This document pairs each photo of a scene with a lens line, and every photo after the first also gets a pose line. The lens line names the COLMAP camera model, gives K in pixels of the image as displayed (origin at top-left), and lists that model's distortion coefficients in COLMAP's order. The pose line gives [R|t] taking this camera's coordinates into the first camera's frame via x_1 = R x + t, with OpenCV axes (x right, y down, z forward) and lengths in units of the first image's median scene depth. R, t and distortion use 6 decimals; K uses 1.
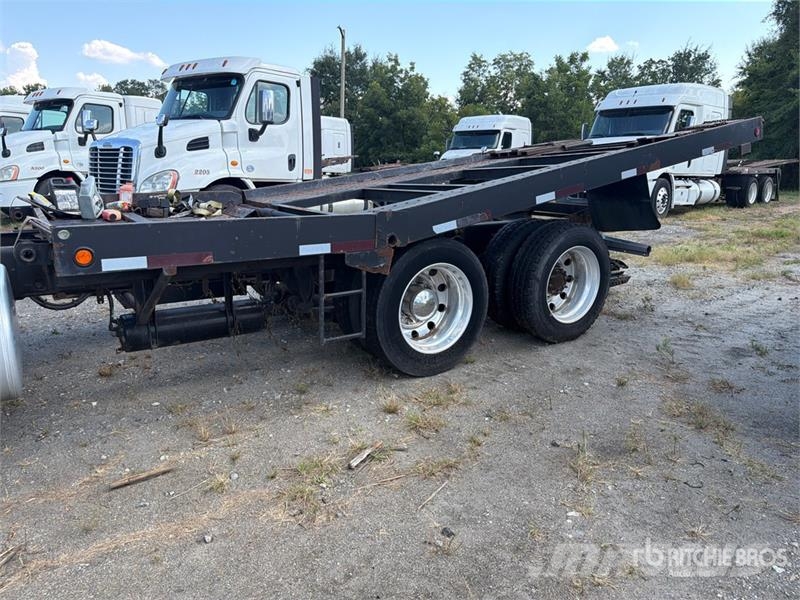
lens RADIAL K [[565.0, 0, 398.2], [0, 565.0, 297.8], [0, 0, 1]] dist [0.076920, -0.114697]
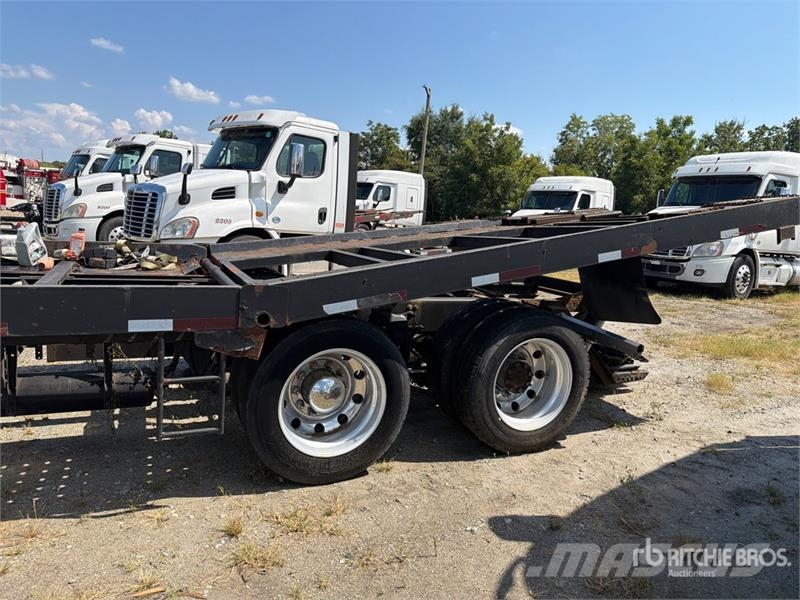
lens RADIAL K [[565.0, 0, 398.2], [0, 565.0, 297.8], [0, 0, 1]] dist [0.076920, -0.114697]
pose [[0.984492, 0.075970, -0.158128, 0.071574], [-0.089763, 0.992583, -0.081985, -0.018813], [0.150727, 0.094908, 0.984009, 0.045782]]
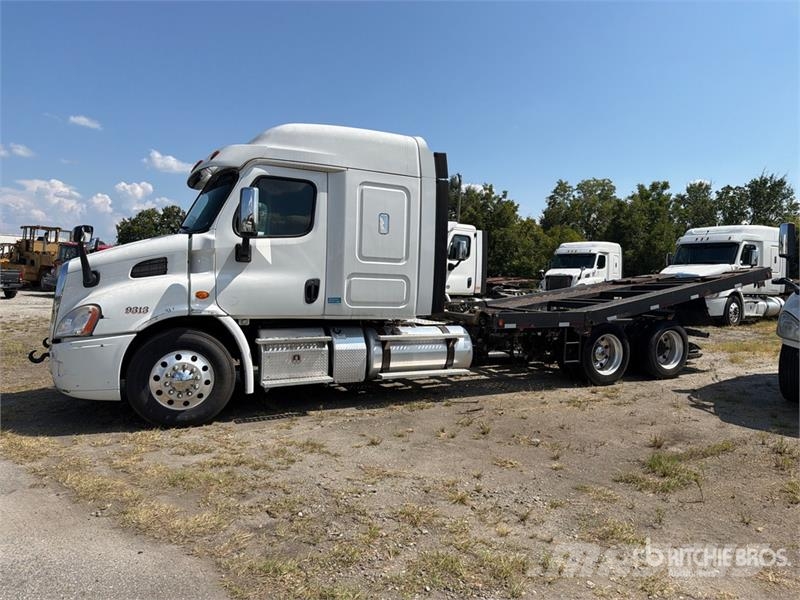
lens RADIAL K [[565.0, 0, 398.2], [0, 565.0, 297.8], [0, 0, 1]] dist [0.076920, -0.114697]
pose [[0.991064, 0.014829, -0.132561, -0.117391], [-0.039422, 0.981970, -0.184883, 0.064213], [0.127429, 0.188457, 0.973779, -0.349508]]
